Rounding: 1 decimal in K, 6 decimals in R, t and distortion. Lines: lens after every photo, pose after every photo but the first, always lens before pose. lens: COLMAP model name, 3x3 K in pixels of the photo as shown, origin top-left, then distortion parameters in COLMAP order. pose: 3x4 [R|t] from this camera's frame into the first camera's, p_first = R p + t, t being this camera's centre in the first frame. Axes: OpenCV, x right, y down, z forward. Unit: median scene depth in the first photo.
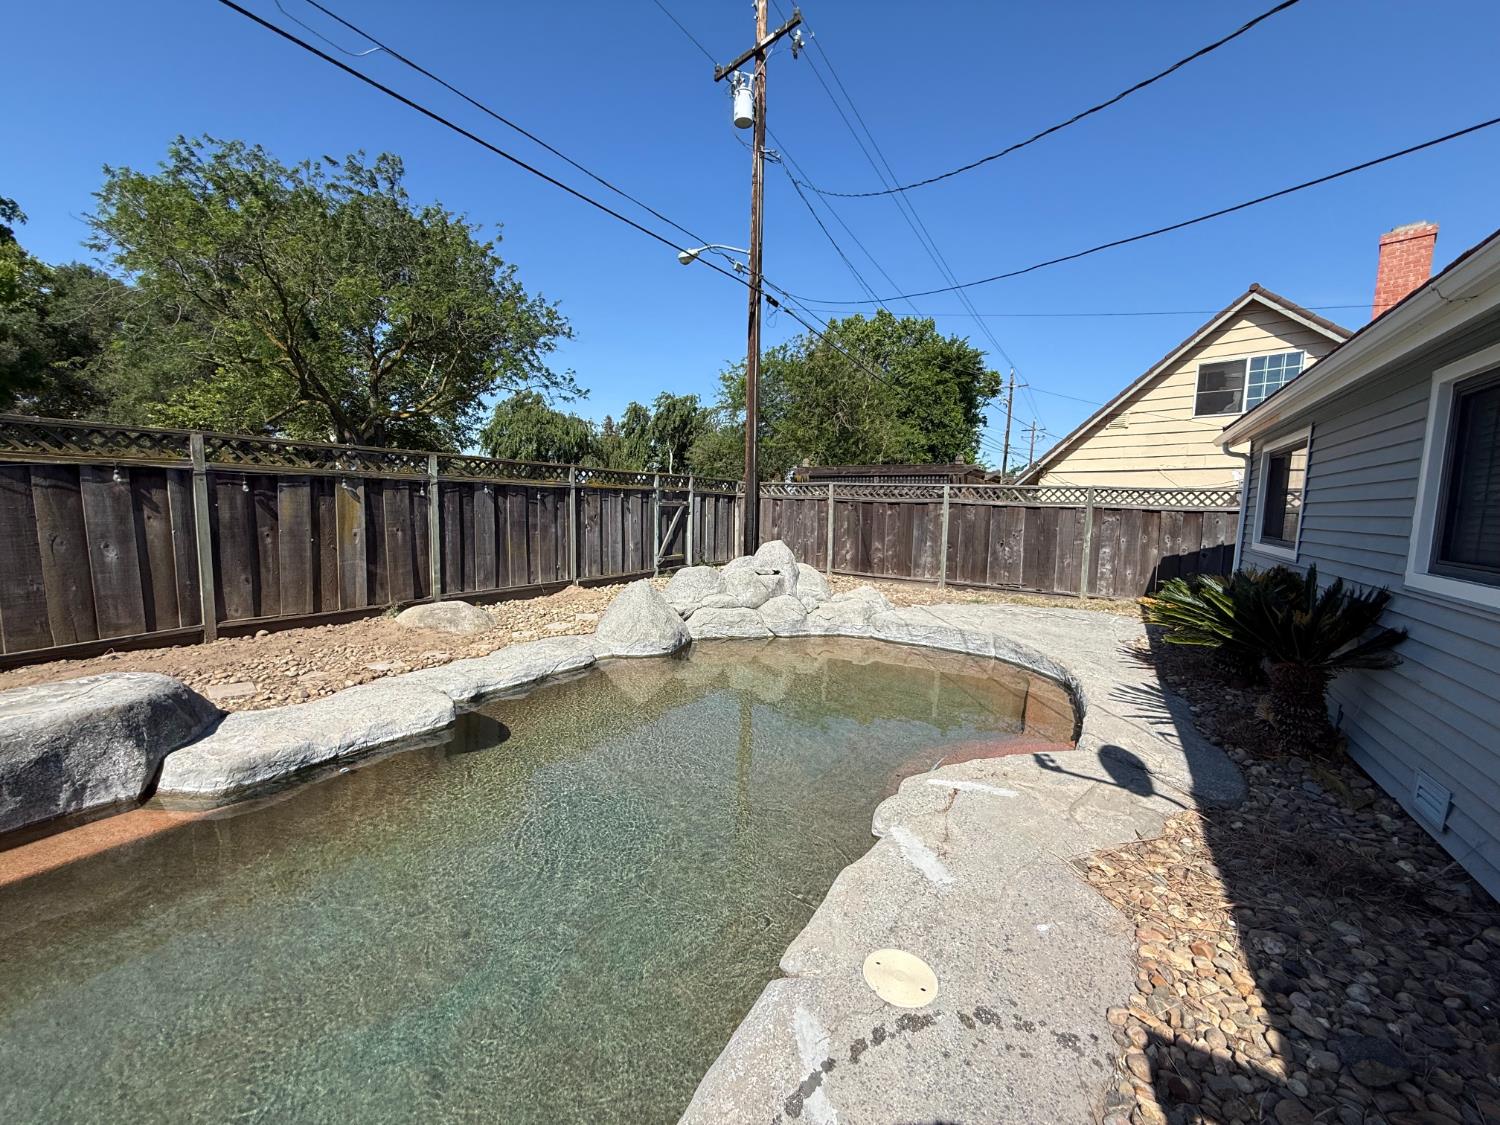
lens RADIAL K [[599.7, 0, 750.0], [0, 599.7, 562.5], [0, 0, 1]] dist [0.004295, -0.000779]
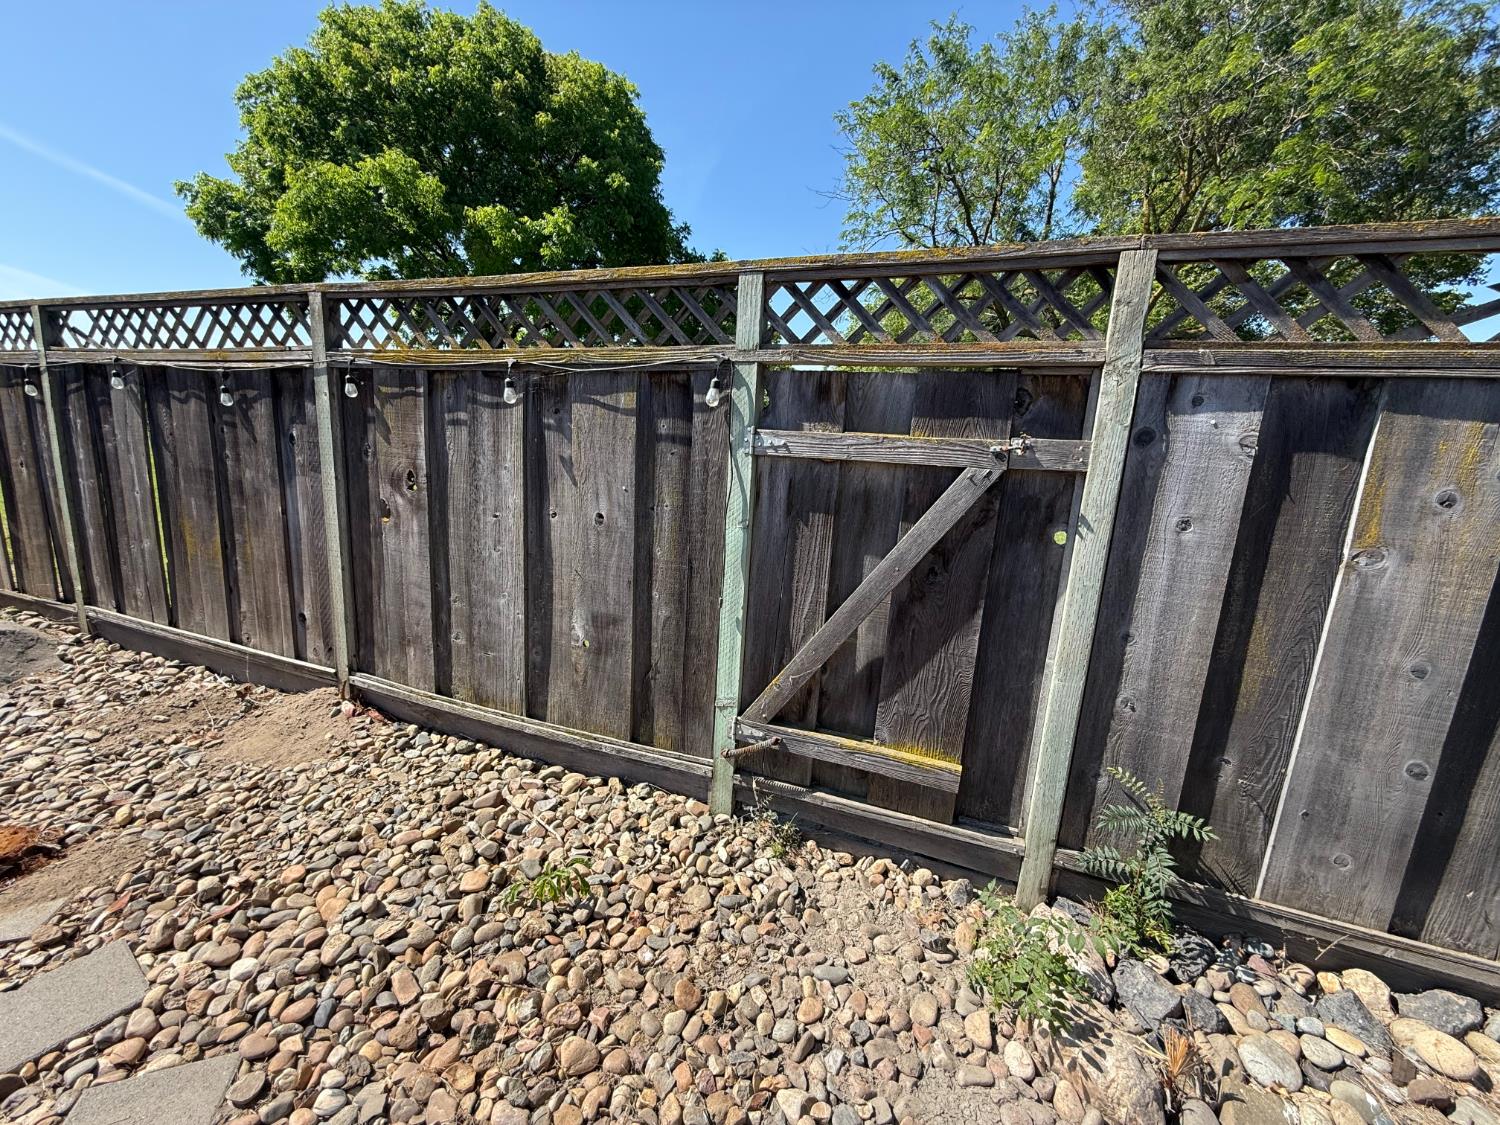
lens RADIAL K [[599.7, 0, 750.0], [0, 599.7, 562.5], [0, 0, 1]] dist [0.004295, -0.000779]
pose [[0.168793, 0.175022, -0.969988, 0.031894], [-0.144728, 0.977843, 0.151254, -0.101426], [0.974968, 0.114853, 0.190384, 1.088341]]
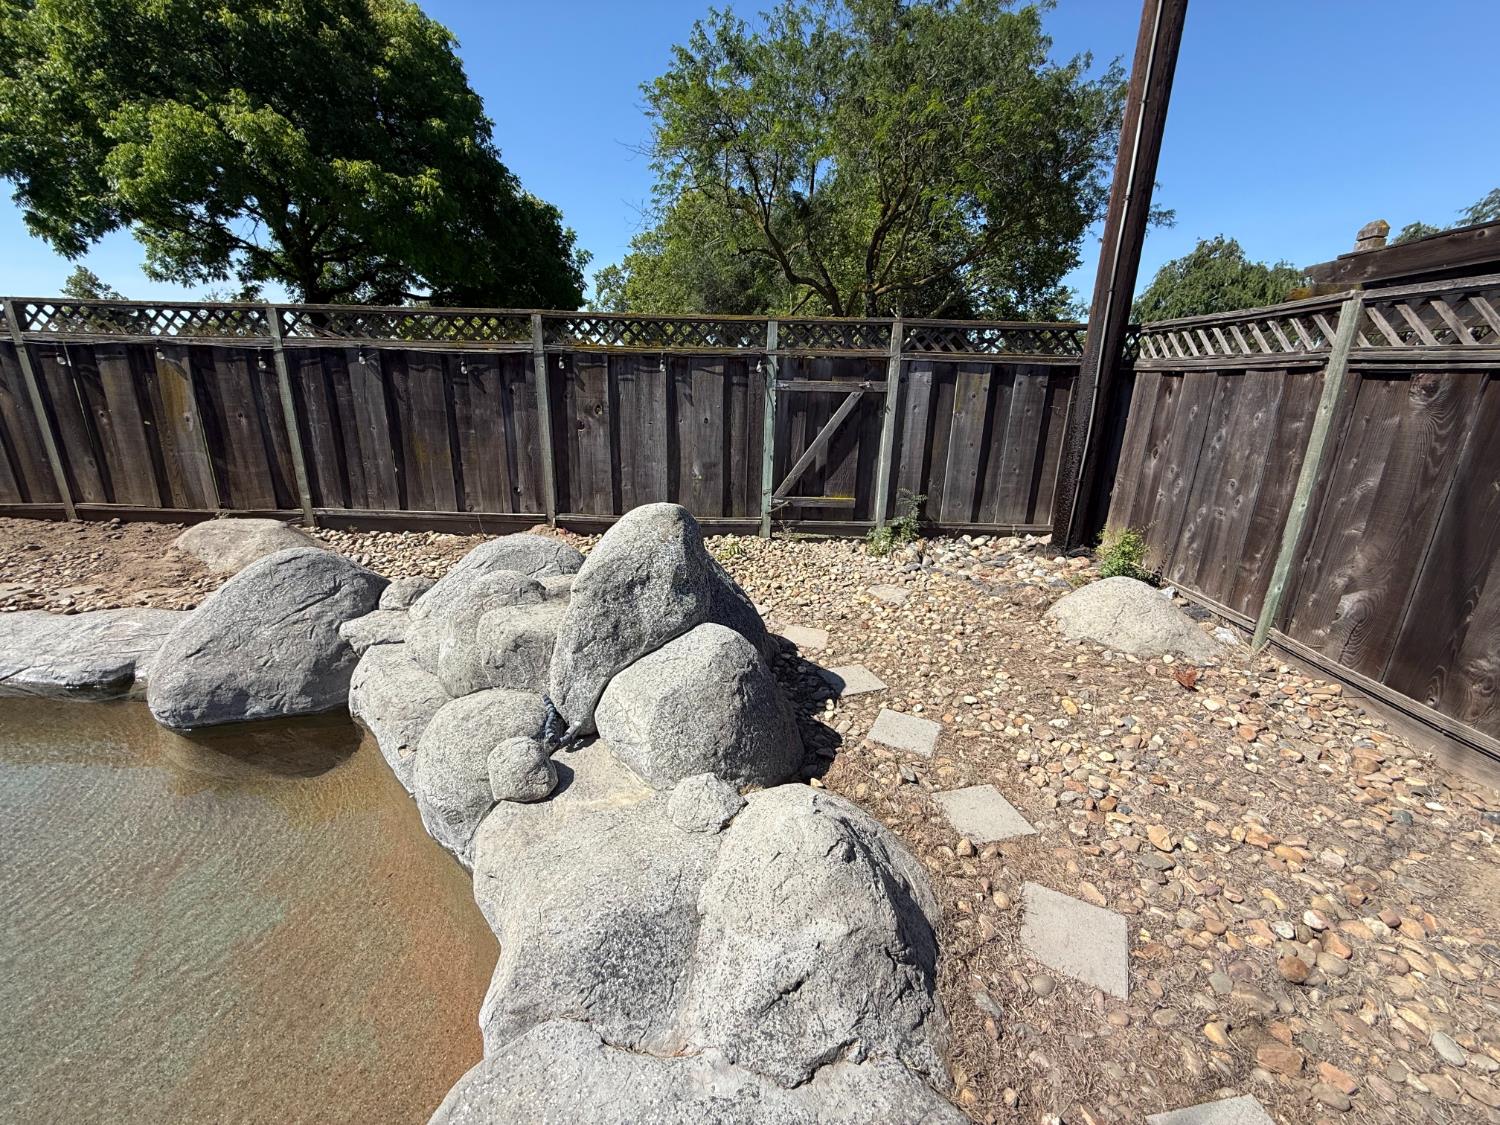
lens RADIAL K [[599.7, 0, 750.0], [0, 599.7, 562.5], [0, 0, 1]] dist [0.004295, -0.000779]
pose [[0.505754, 0.234012, -0.830332, 0.298481], [-0.093054, 0.971688, 0.217171, -0.071248], [0.857644, -0.032569, 0.513211, 0.823395]]
